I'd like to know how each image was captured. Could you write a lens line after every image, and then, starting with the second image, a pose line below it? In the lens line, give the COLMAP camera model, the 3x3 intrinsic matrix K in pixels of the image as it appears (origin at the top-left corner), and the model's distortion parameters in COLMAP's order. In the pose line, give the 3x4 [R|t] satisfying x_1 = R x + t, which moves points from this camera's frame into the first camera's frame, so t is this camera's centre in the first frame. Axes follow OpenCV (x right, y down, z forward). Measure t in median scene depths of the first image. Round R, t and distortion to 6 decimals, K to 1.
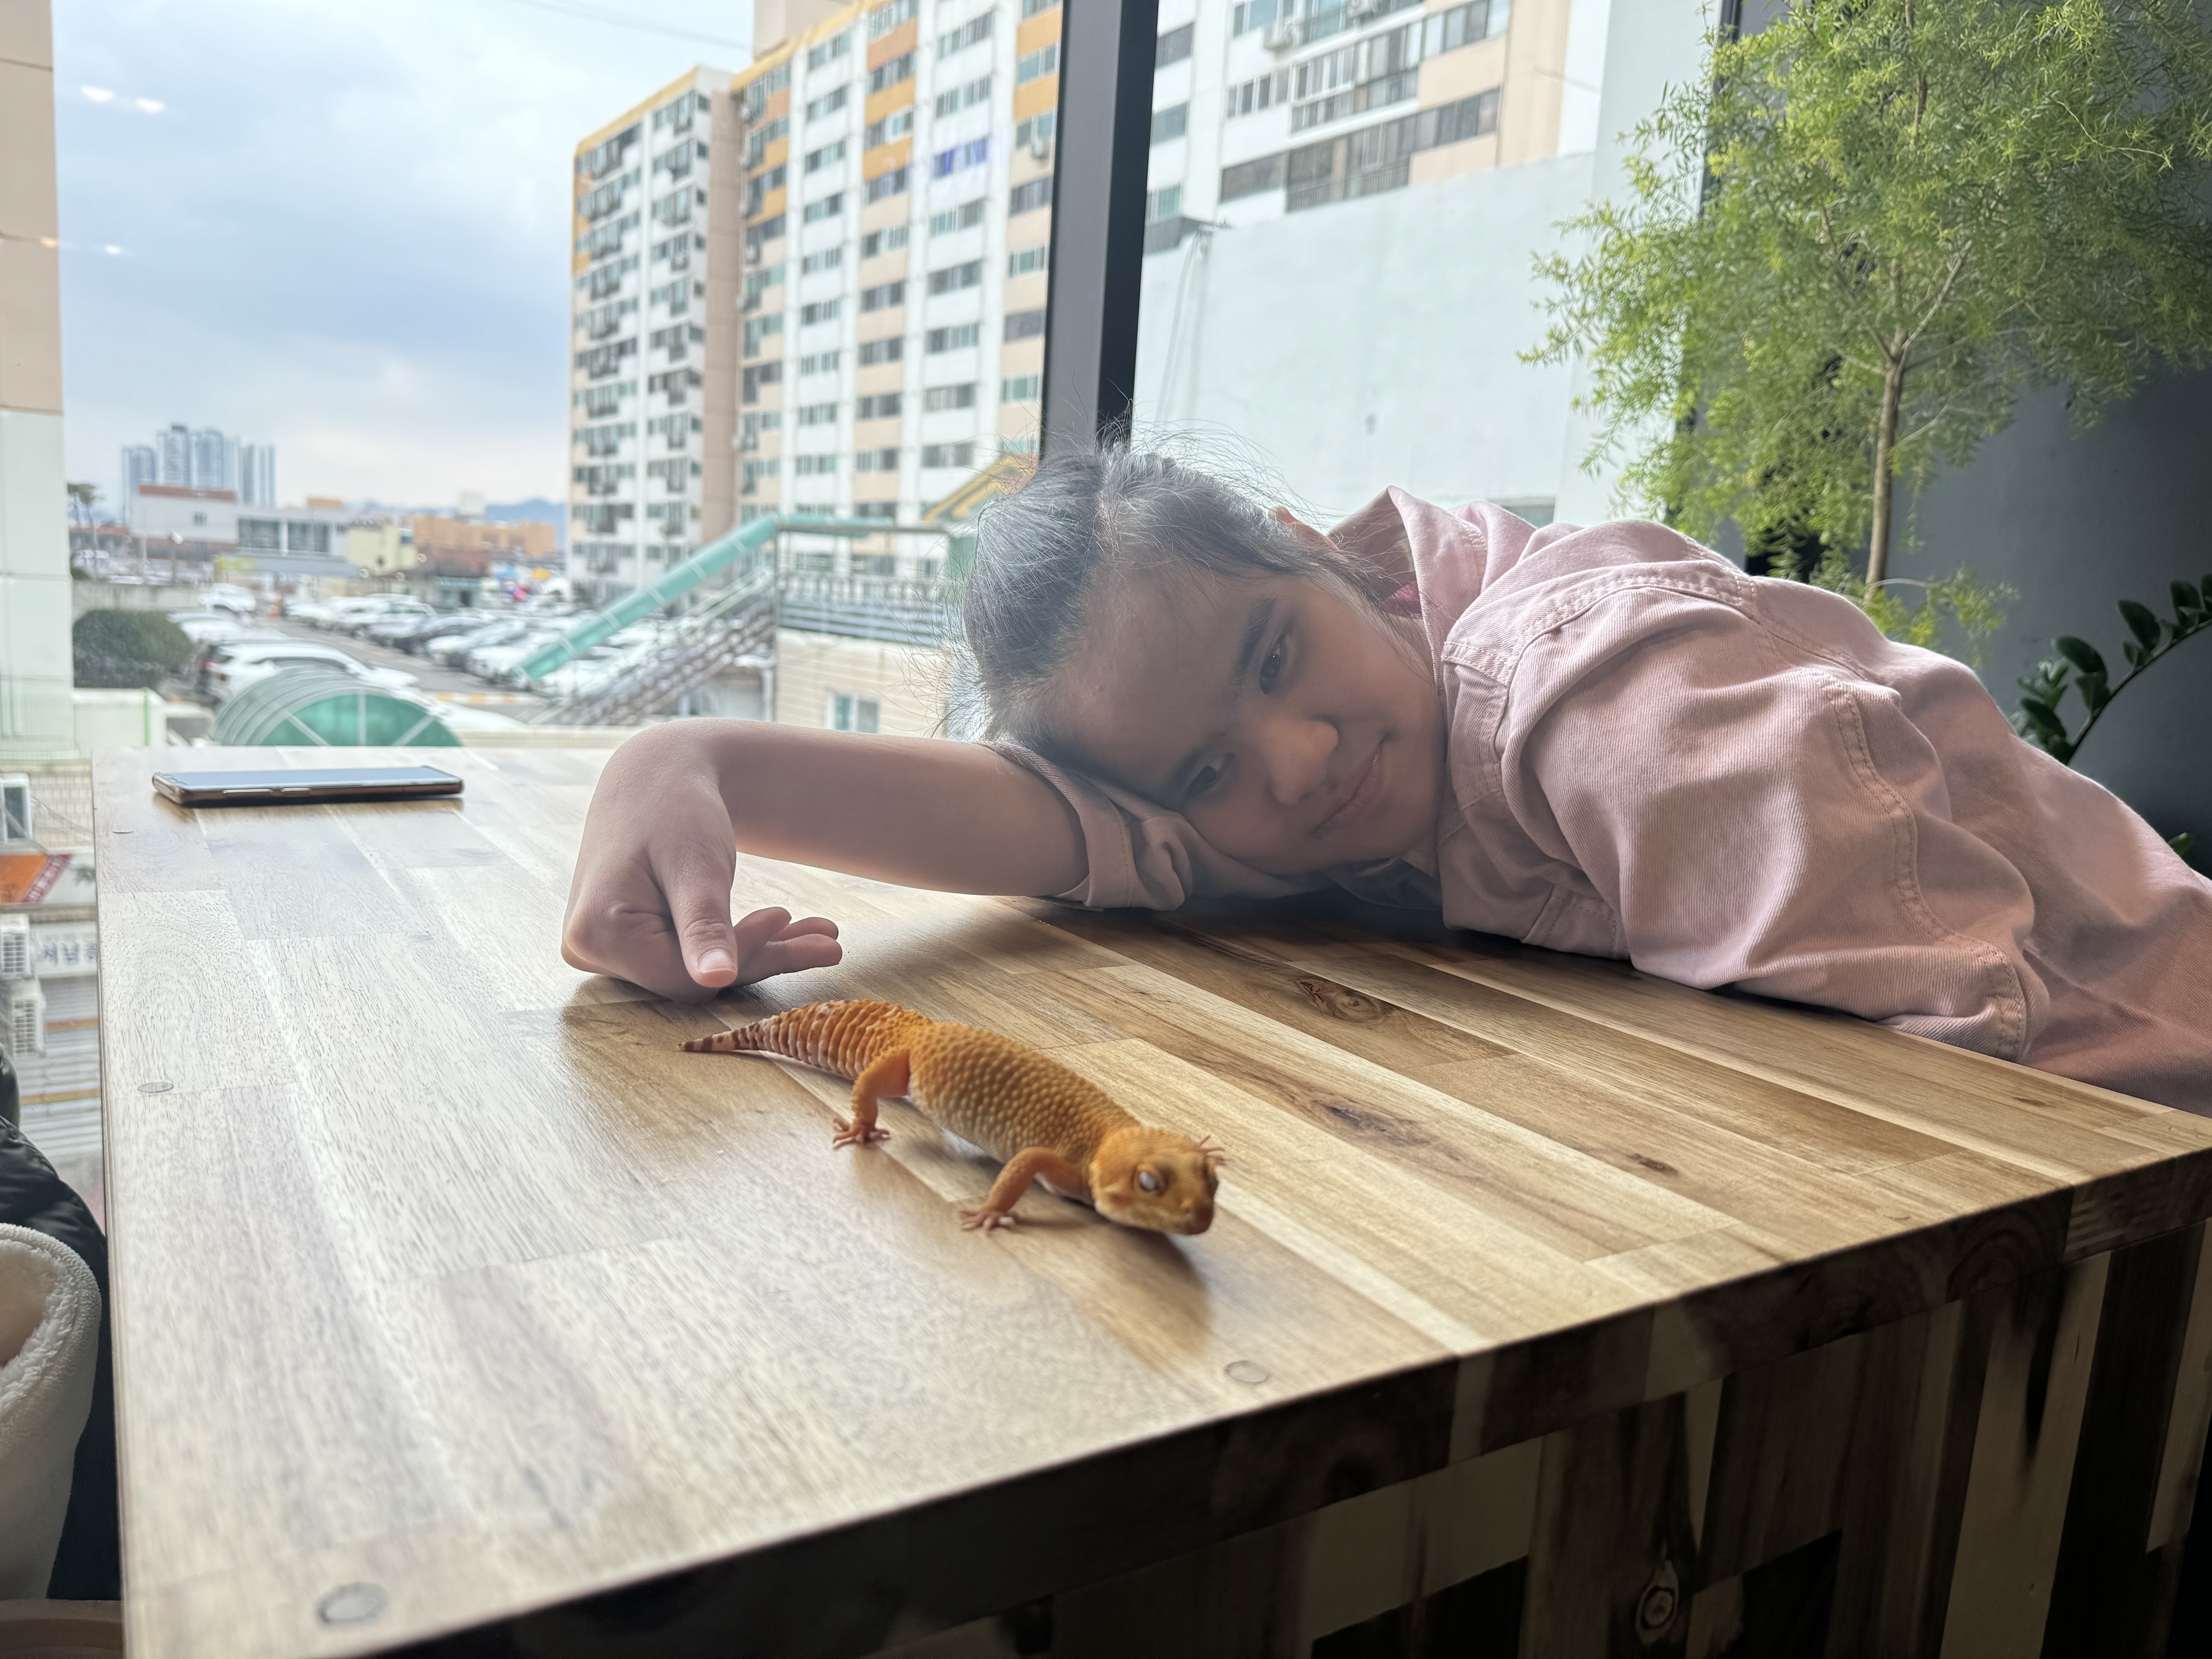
lens RADIAL K [[1598.3, 0, 1111.4], [0, 1598.3, 814.6], [0, 0, 1]] dist [0.032783, -0.015988]
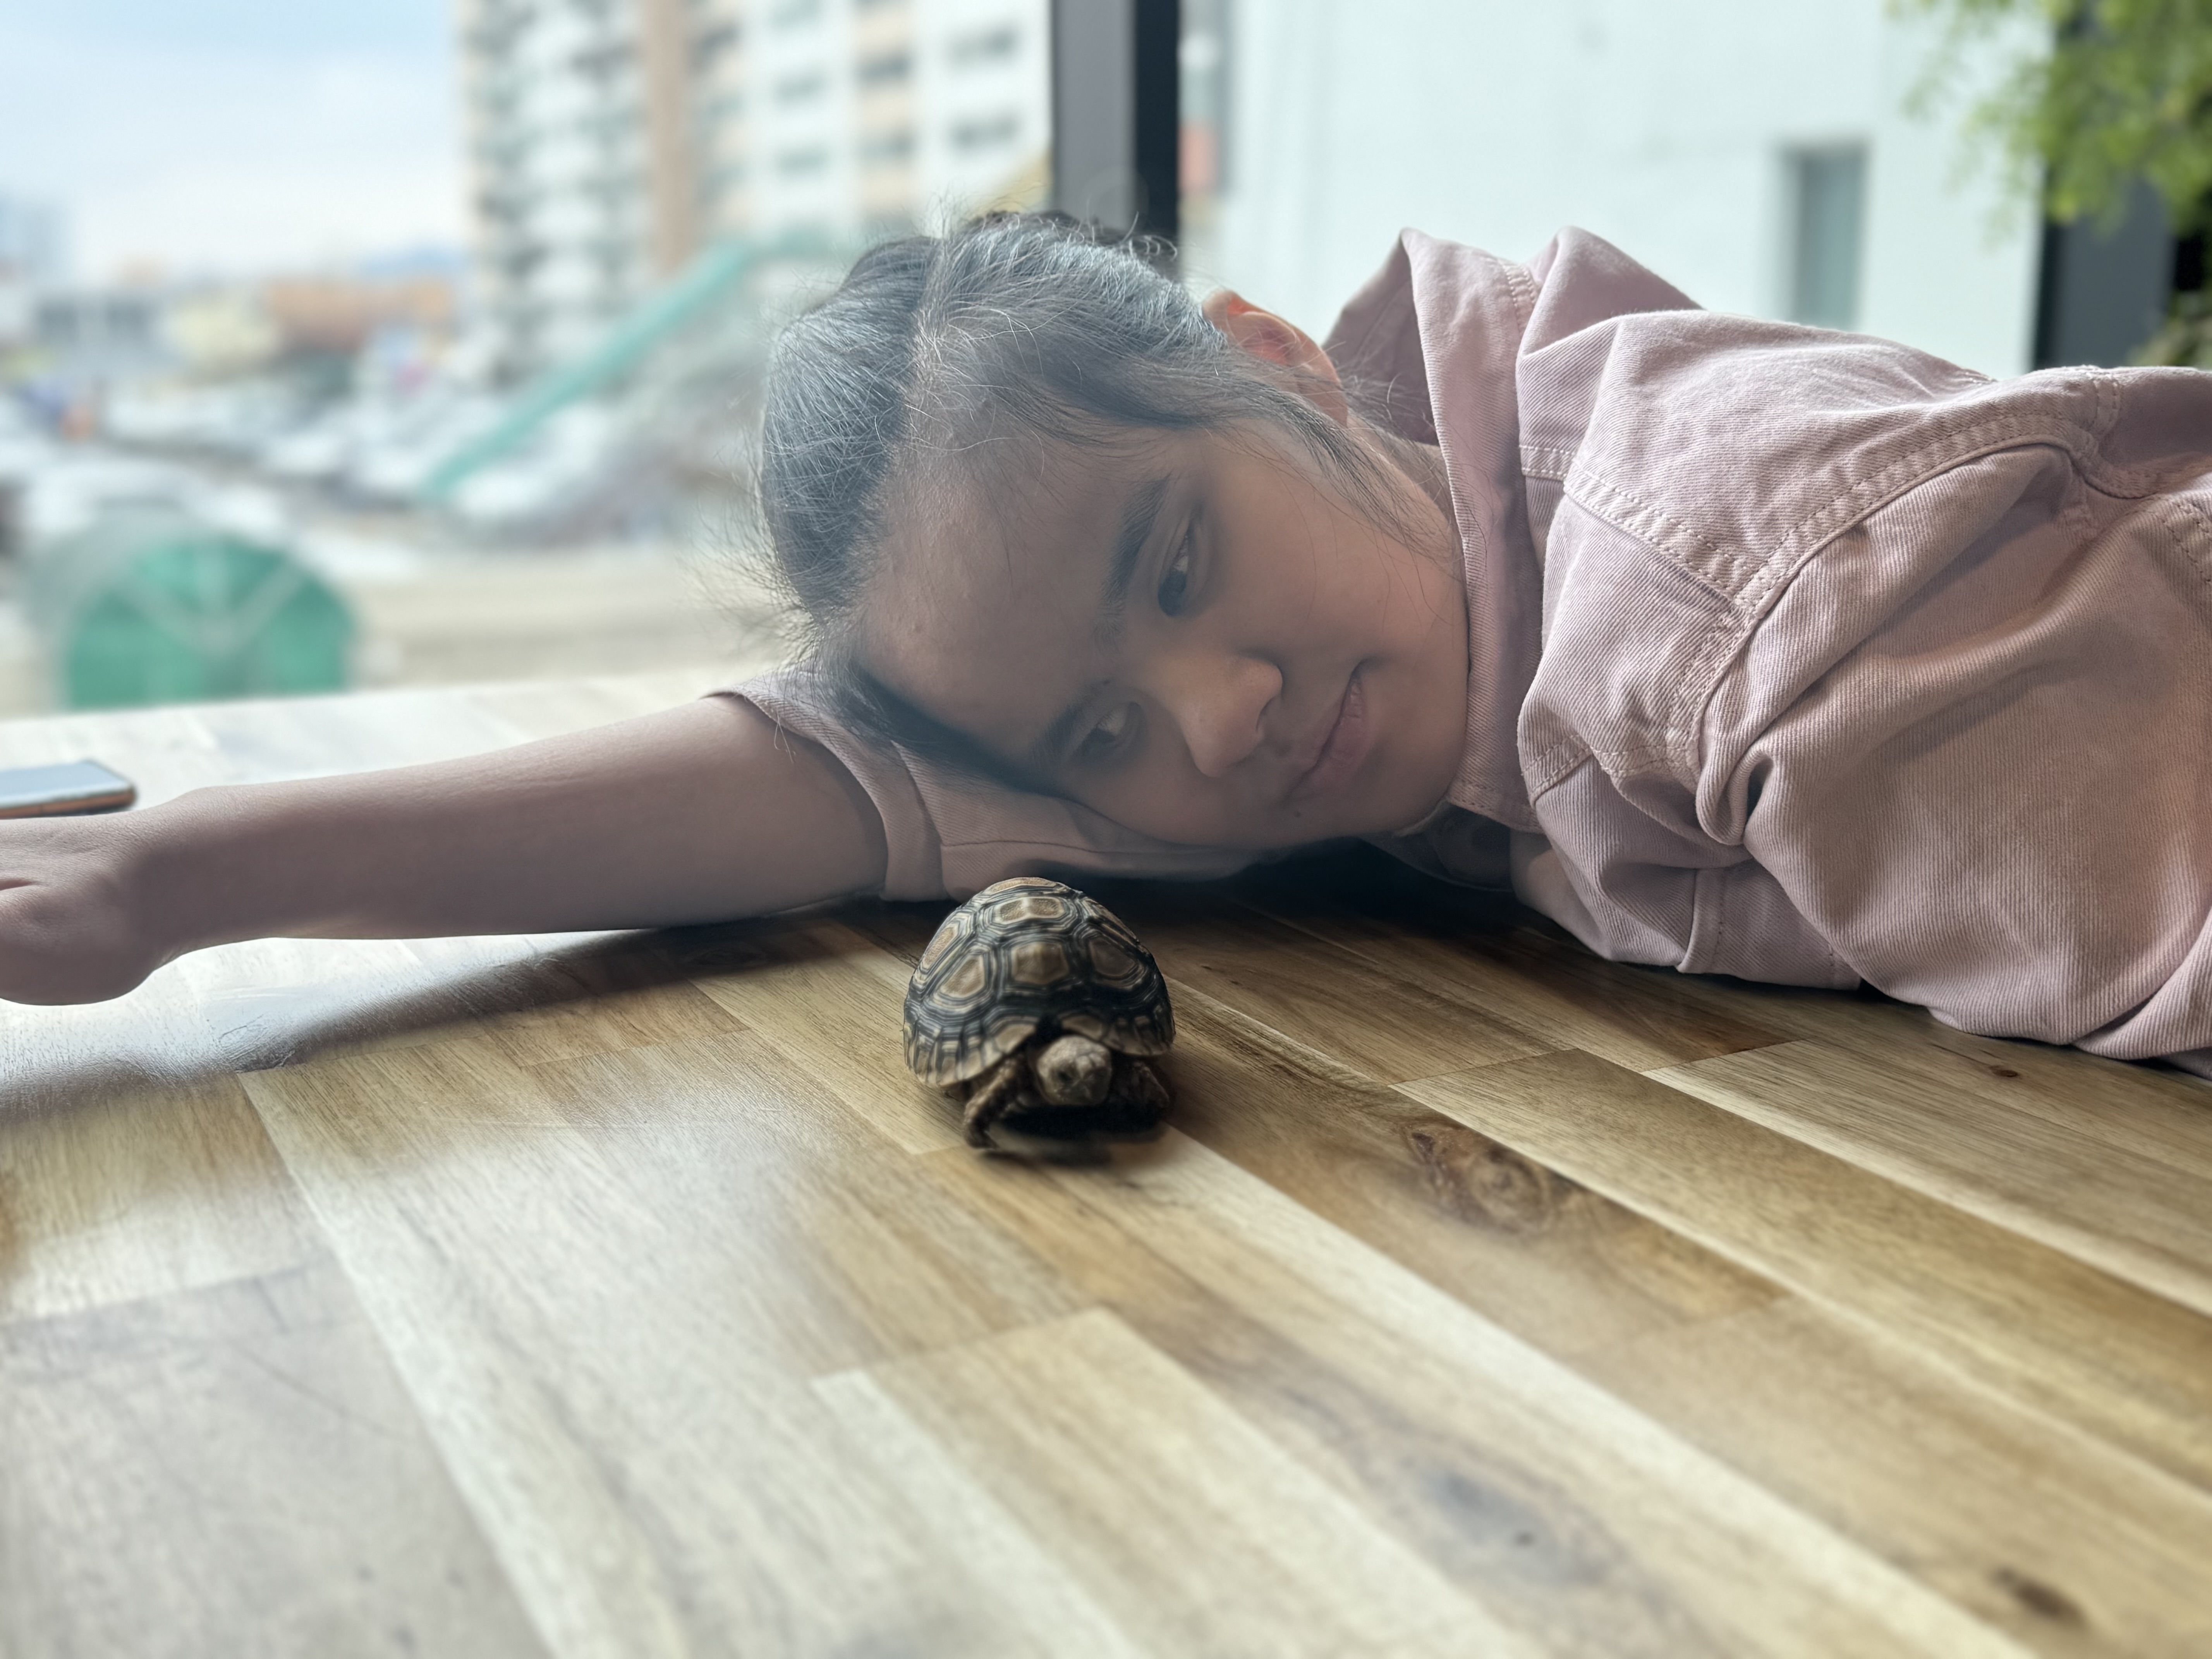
lens RADIAL K [[2200.2, 0, 1096.4], [0, 2200.2, 842.4], [0, 0, 1]] dist [-0.001514, 0.000000]
pose [[0.995310, -0.054648, -0.079818, 0.076520], [0.062339, 0.993303, 0.097274, -0.089424], [0.073968, -0.101794, 0.992052, 0.219116]]
